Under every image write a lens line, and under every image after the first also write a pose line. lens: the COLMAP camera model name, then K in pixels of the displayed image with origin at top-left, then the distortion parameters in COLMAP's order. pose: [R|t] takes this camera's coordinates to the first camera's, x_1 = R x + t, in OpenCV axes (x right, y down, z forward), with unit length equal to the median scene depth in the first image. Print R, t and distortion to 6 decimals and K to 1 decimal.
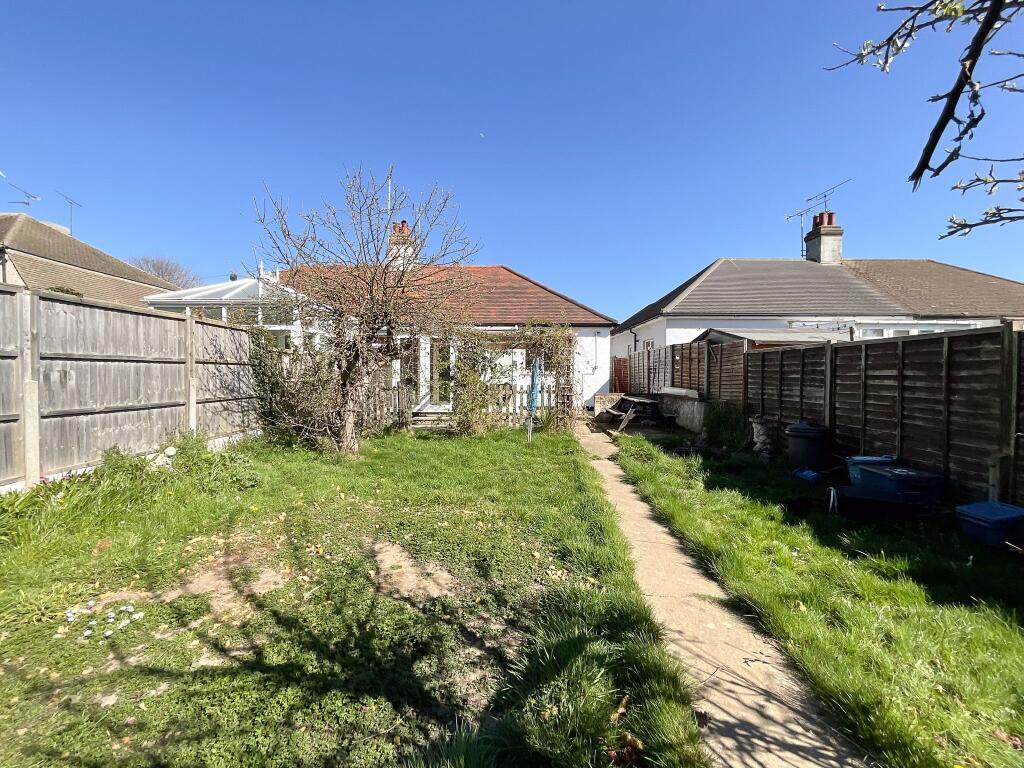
lens RADIAL K [[416.8, 0, 516.1], [0, 416.8, 384.5], [0, 0, 1]] dist [0.000559, 0.000482]
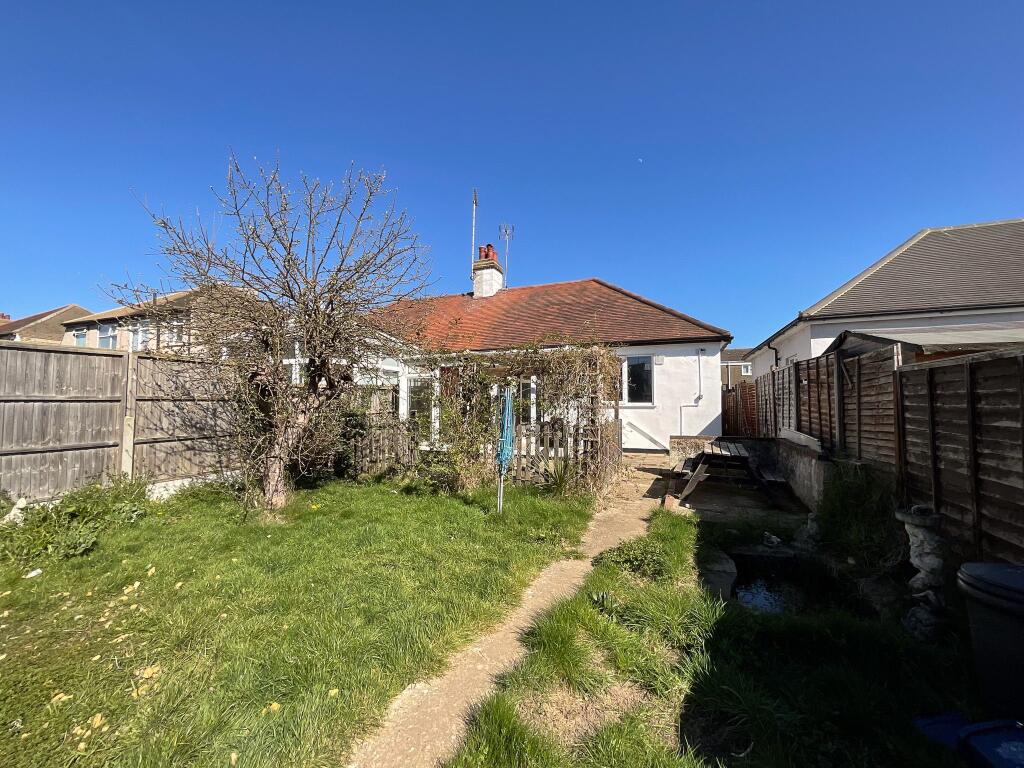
lens RADIAL K [[416.8, 0, 516.1], [0, 416.8, 384.5], [0, 0, 1]] dist [0.000559, 0.000482]
pose [[0.926705, -0.020532, -0.375228, 0.332605], [-0.004273, 0.997866, -0.065155, -0.026649], [0.375765, 0.061983, 0.924640, 0.389392]]
